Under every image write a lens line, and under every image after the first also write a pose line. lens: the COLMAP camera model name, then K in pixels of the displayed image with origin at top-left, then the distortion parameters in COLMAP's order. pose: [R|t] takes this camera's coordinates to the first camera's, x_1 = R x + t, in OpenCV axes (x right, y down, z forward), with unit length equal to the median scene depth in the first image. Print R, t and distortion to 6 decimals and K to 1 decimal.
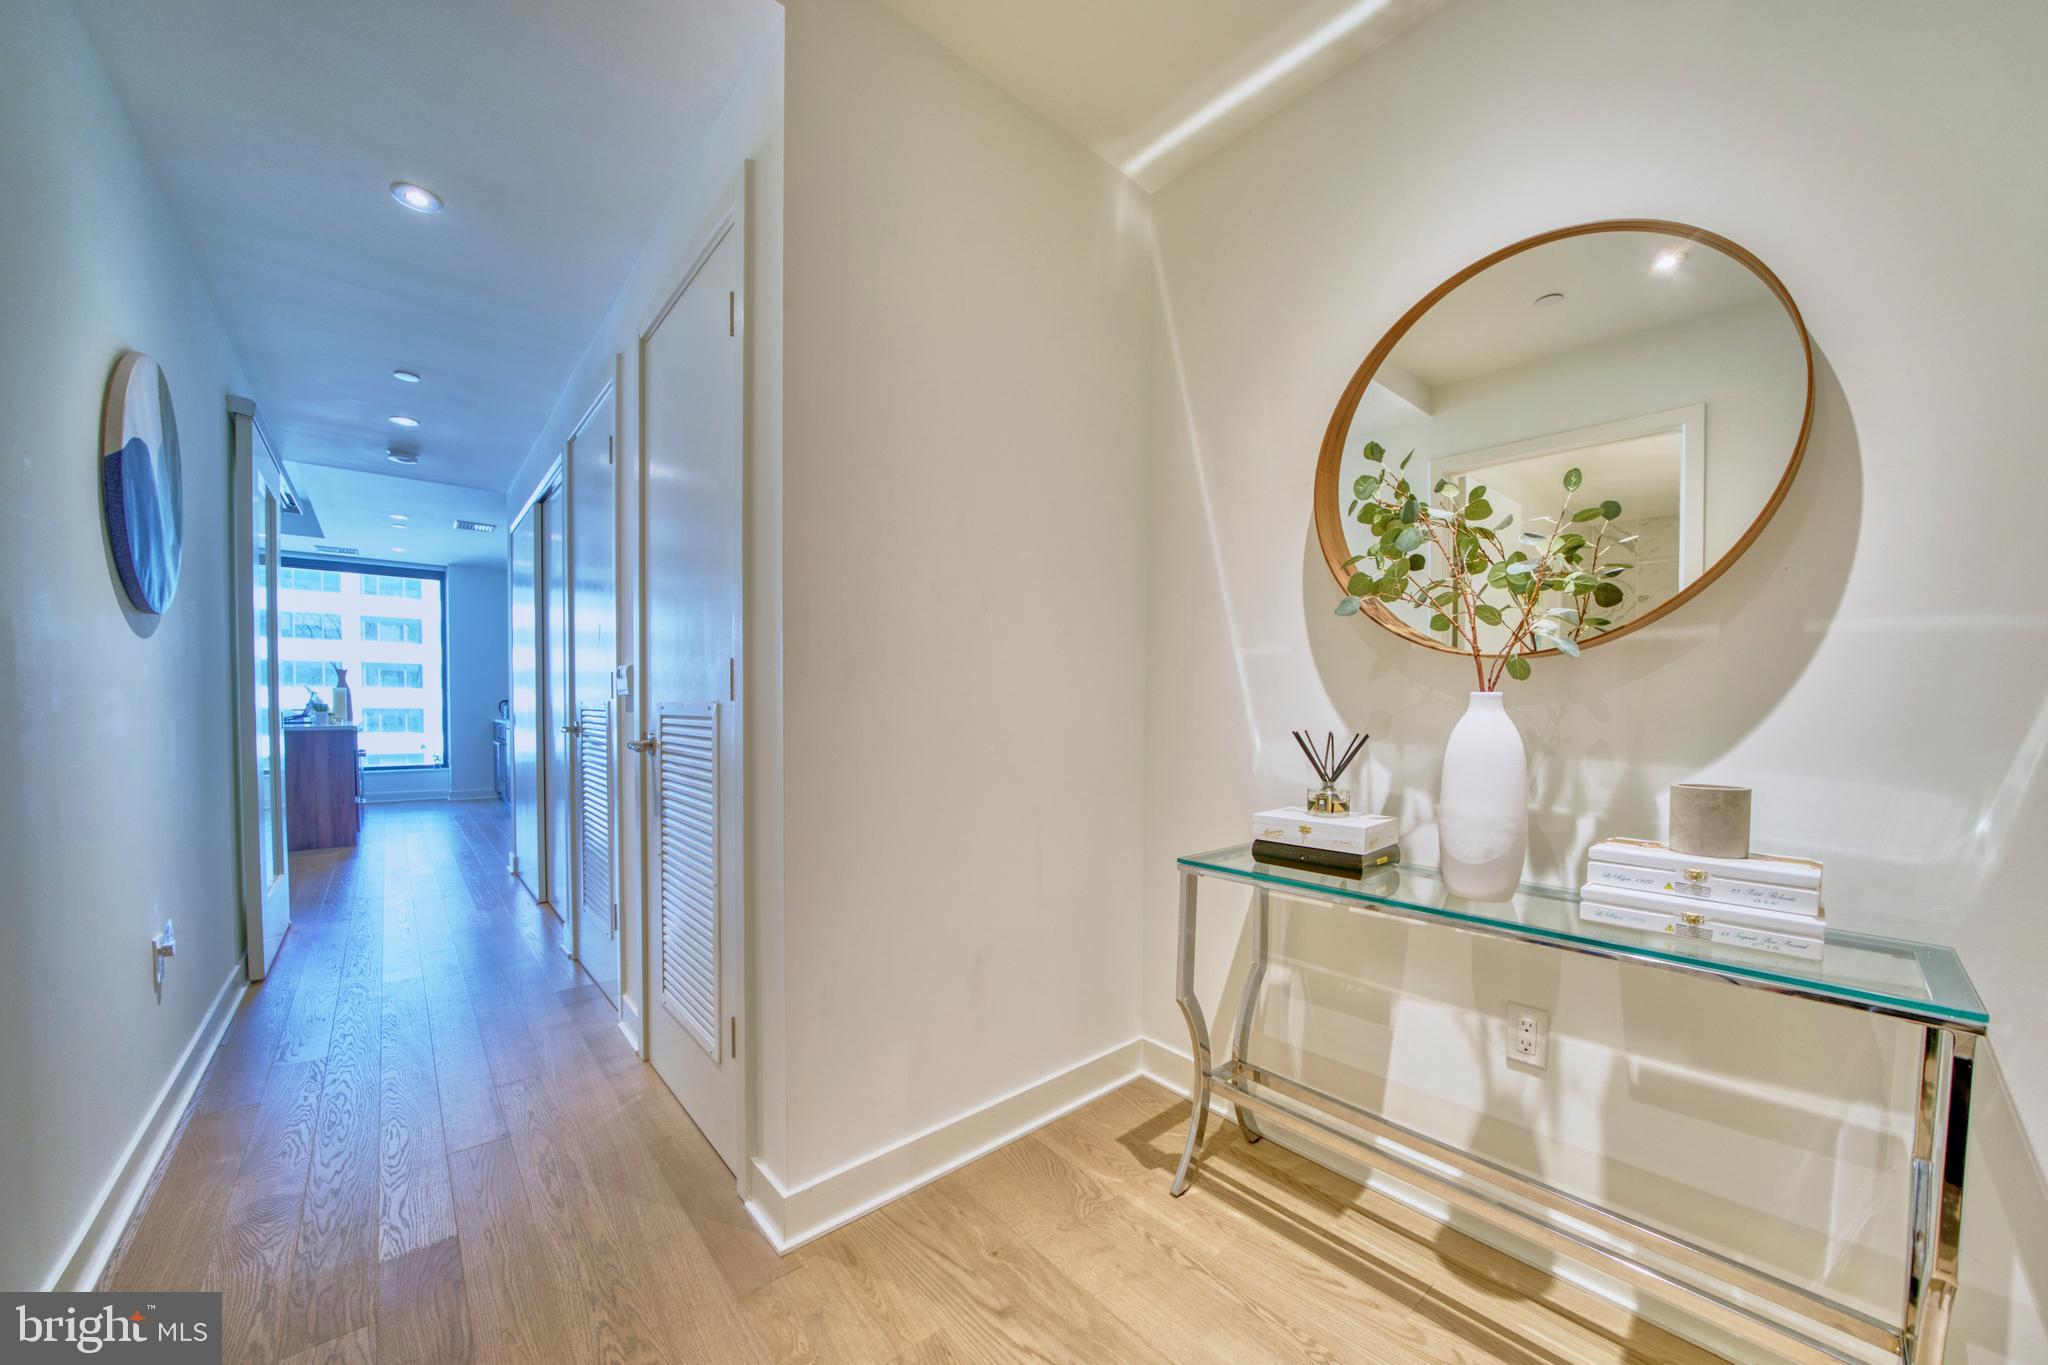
lens RADIAL K [[747.0, 0, 1026.6], [0, 747.0, 726.3], [0, 0, 1]] dist [-0.022915, 0.000232]
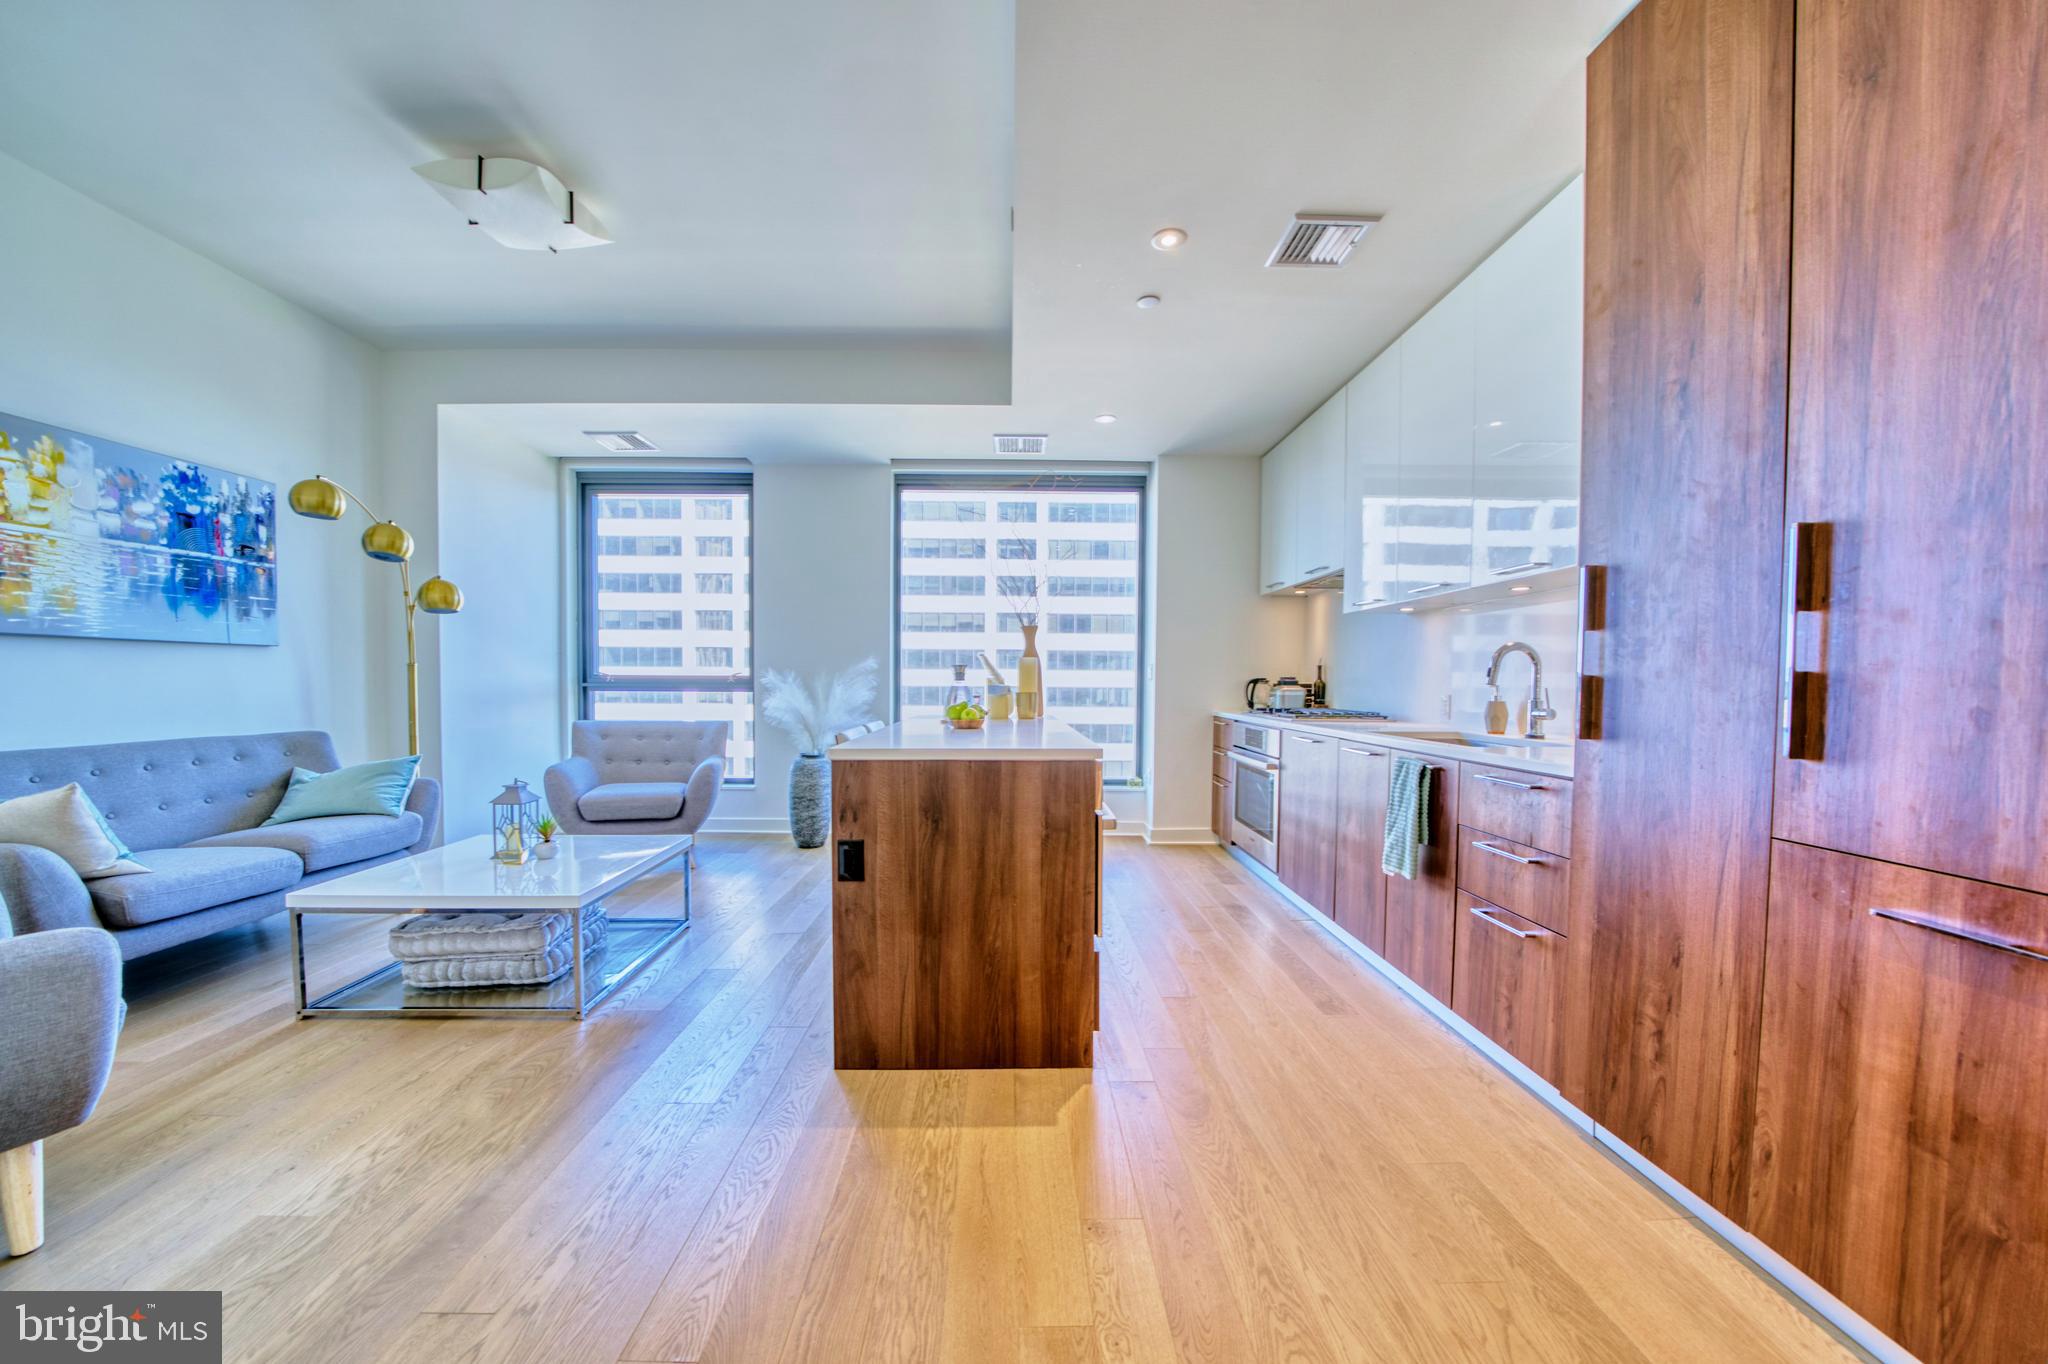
lens RADIAL K [[732.7, 0, 1023.6], [0, 732.7, 704.6], [0, 0, 1]] dist [-0.025702, 0.003589]
pose [[0.770649, 0.017706, -0.637014, -0.501777], [-0.018025, 0.999820, 0.005984, -0.018609], [0.637005, 0.006870, 0.770829, 0.487542]]
